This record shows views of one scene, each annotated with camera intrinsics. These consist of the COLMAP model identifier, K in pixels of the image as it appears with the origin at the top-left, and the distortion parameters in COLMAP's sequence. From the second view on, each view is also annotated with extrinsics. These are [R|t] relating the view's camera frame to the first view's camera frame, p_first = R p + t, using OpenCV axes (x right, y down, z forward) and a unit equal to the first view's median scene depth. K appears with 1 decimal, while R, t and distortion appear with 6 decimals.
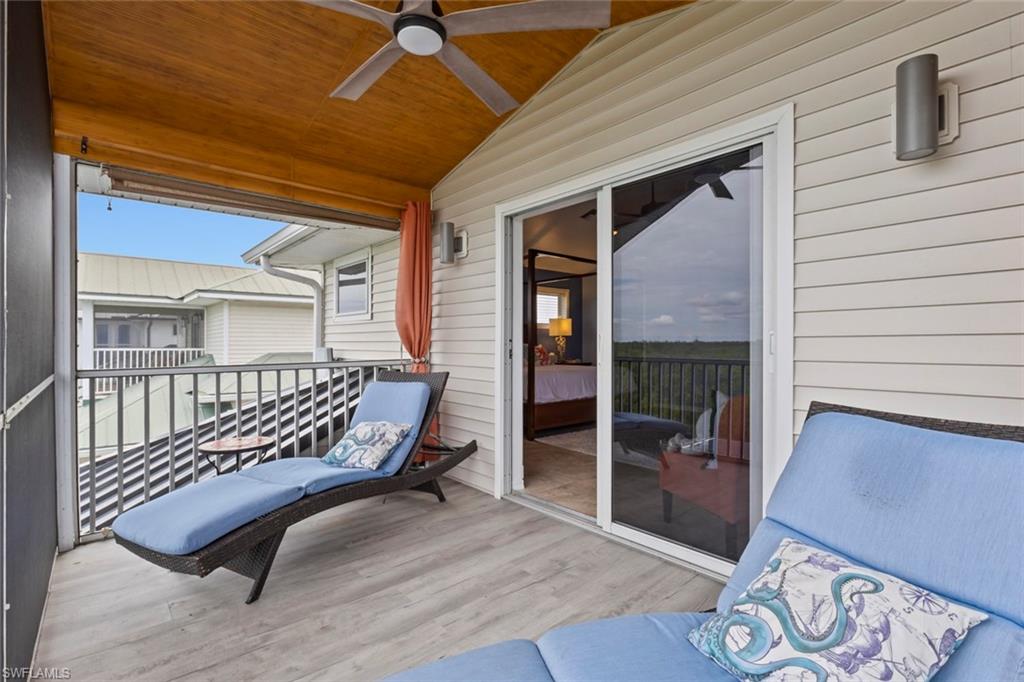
lens RADIAL K [[471.7, 0, 512.0], [0, 471.7, 341.0], [0, 0, 1]] dist [-0.000964, 0.000751]
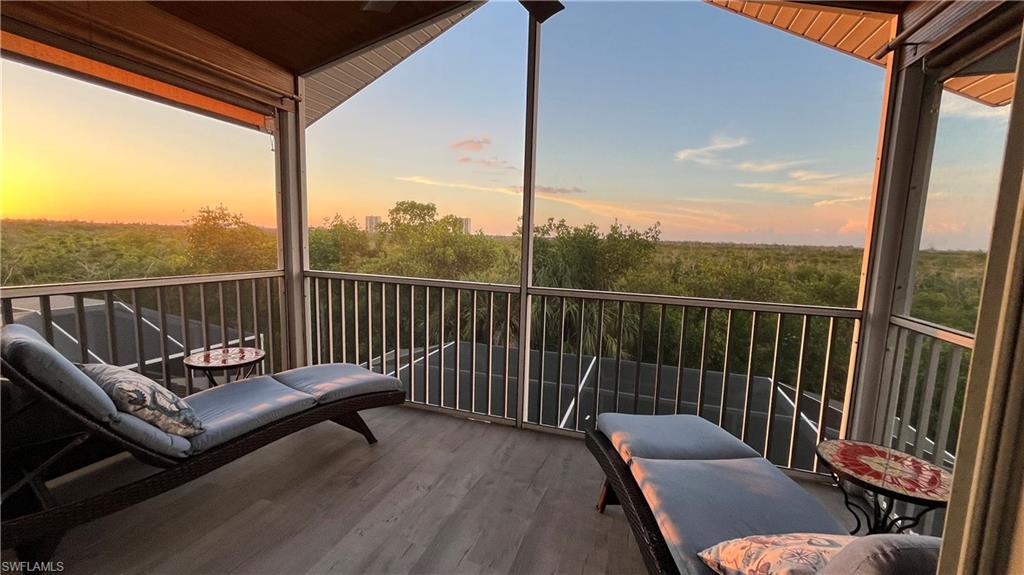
lens RADIAL K [[411.3, 0, 512.0], [0, 411.3, 287.5], [0, 0, 1]] dist [-0.000726, -0.000052]
pose [[-0.862271, 0.033106, -0.505364, 0.095614], [-0.029836, 0.992807, 0.115945, -0.068243], [0.505567, 0.115055, -0.855082, 1.625698]]
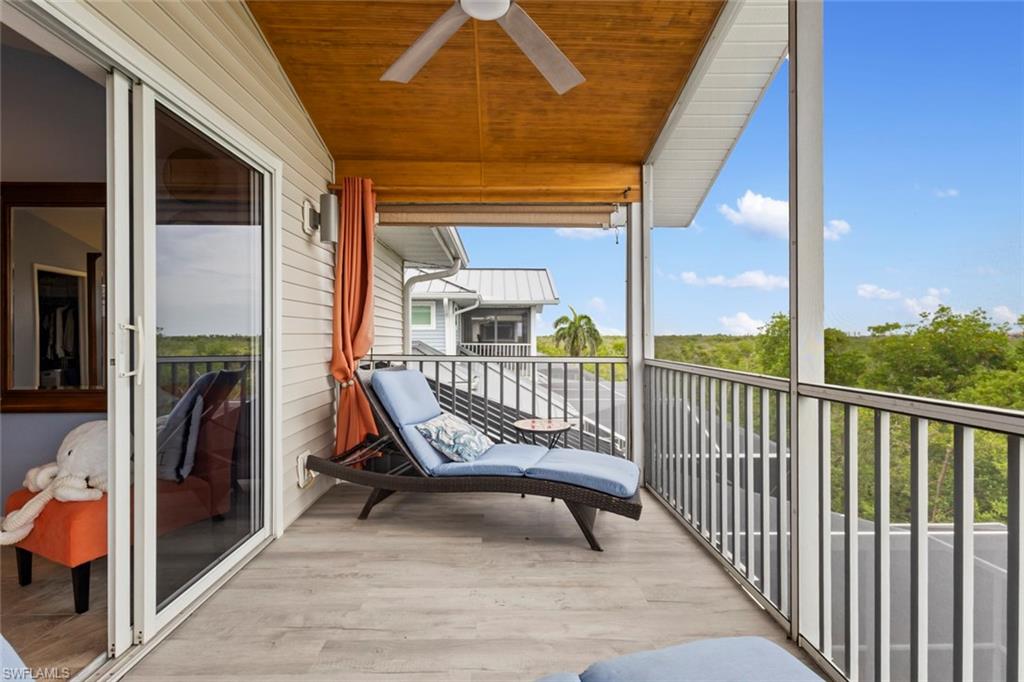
lens RADIAL K [[471.7, 0, 512.0], [0, 471.7, 341.0], [0, 0, 1]] dist [-0.000964, 0.000751]
pose [[-0.771207, -0.004608, 0.636568, -0.732902], [-0.002570, 0.999988, 0.004126, 0.004116], [-0.636579, 0.001546, -0.771210, 1.513571]]
